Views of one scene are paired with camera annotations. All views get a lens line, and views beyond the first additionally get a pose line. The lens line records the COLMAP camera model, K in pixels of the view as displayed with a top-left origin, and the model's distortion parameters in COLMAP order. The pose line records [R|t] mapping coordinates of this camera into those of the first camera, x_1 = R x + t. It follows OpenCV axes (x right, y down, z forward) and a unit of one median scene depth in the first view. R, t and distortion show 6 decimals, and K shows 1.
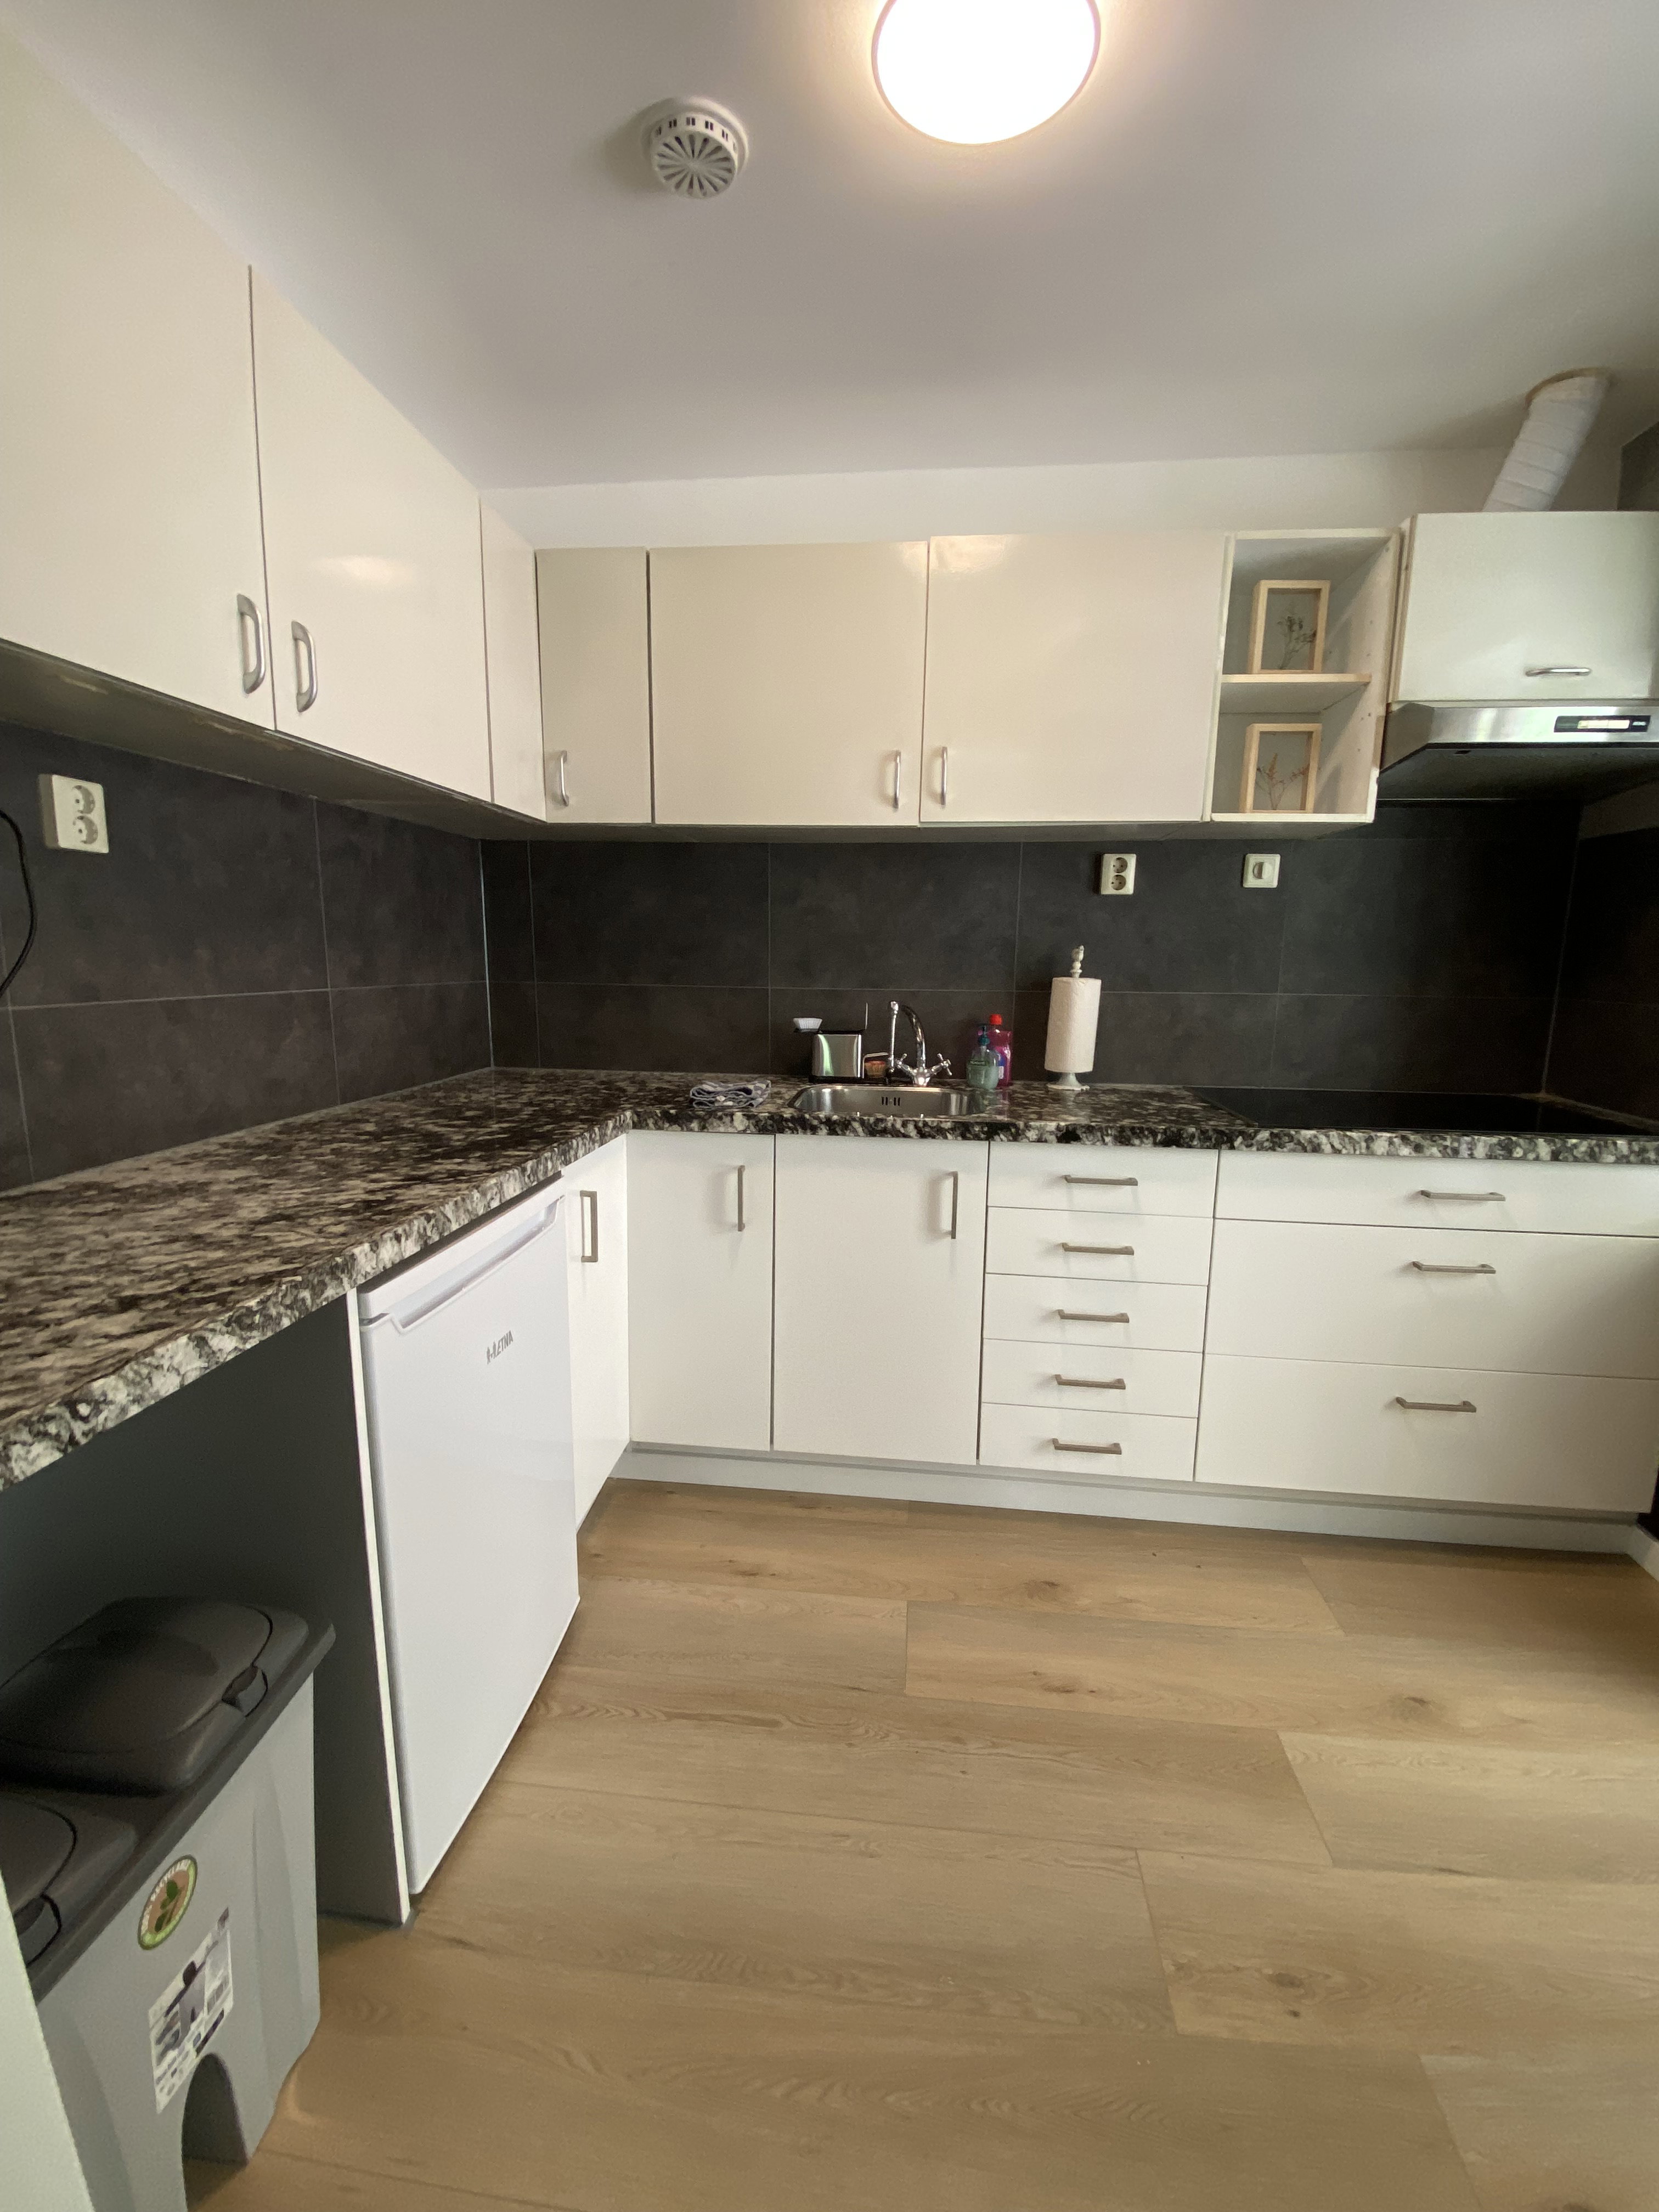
lens RADIAL K [[903.0, 0, 836.4], [0, 903.0, 1101.8], [0, 0, 1]] dist [0.043223, -0.036632]
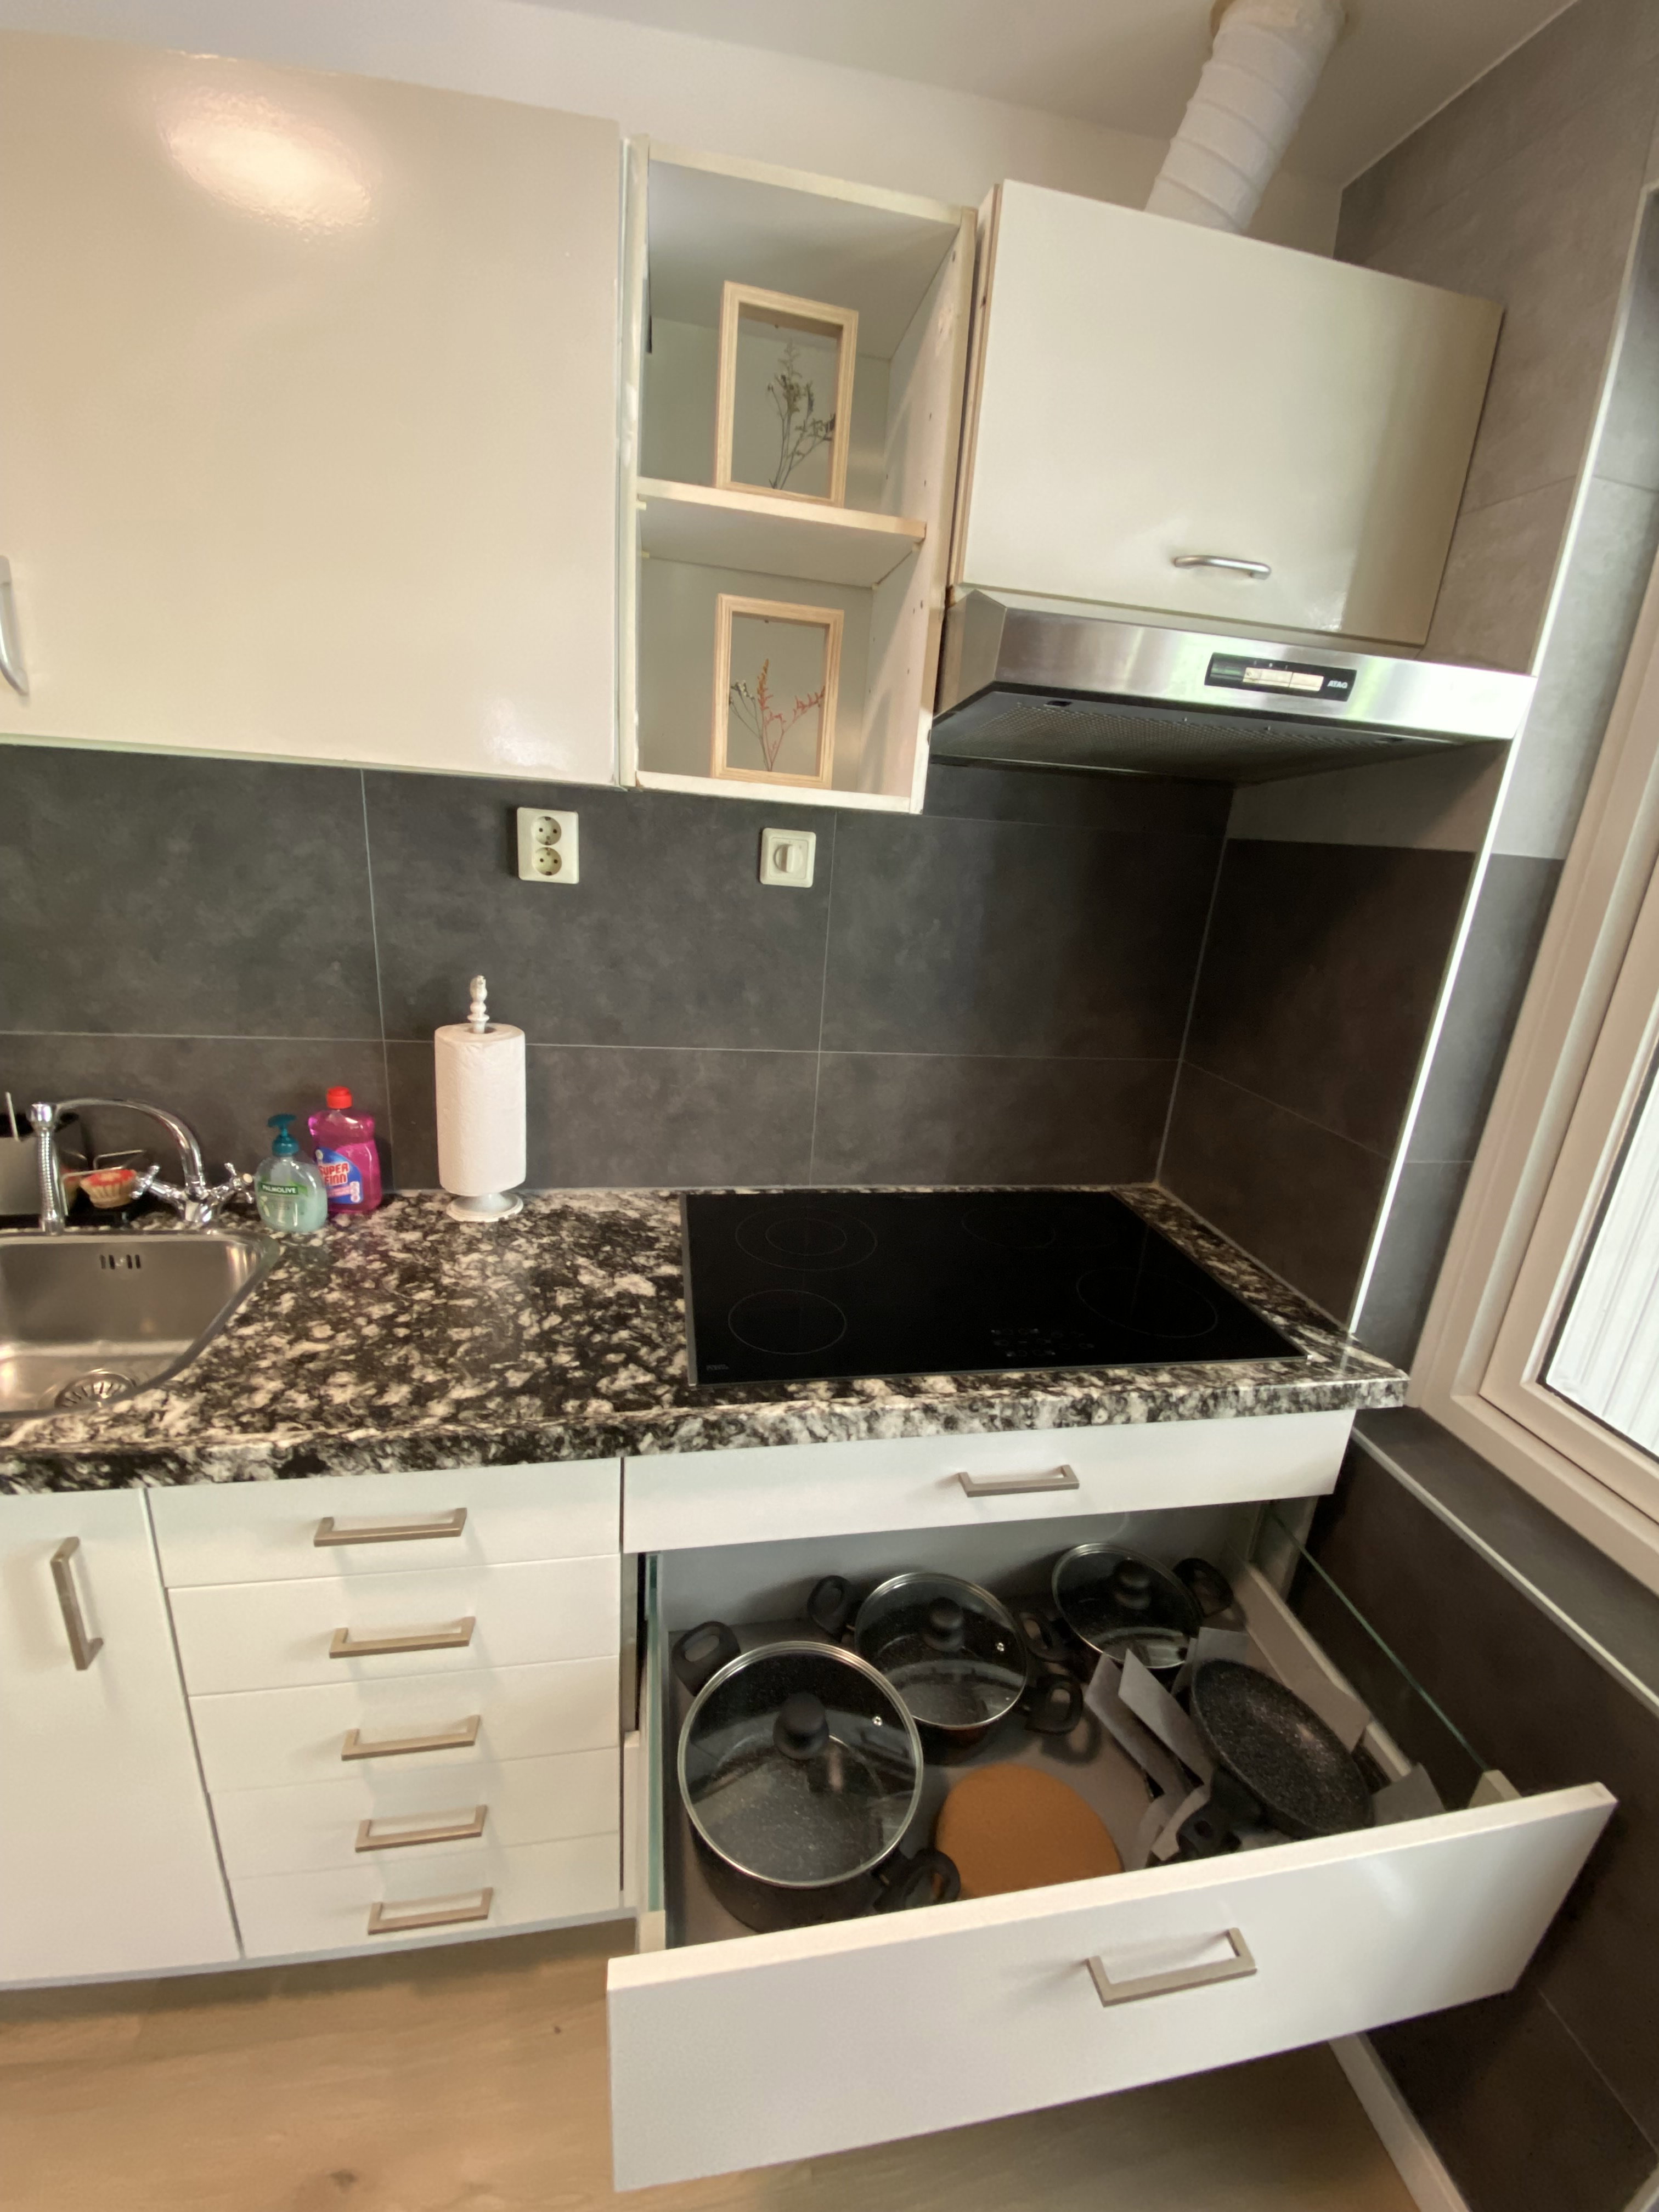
lens RADIAL K [[903.0, 0, 836.4], [0, 903.0, 1101.8], [0, 0, 1]] dist [0.043223, -0.036632]
pose [[0.958645, -0.032335, 0.282762, 0.375969], [-0.012413, 0.987830, 0.155043, -0.217841], [-0.284334, -0.152141, 0.946577, 0.463309]]
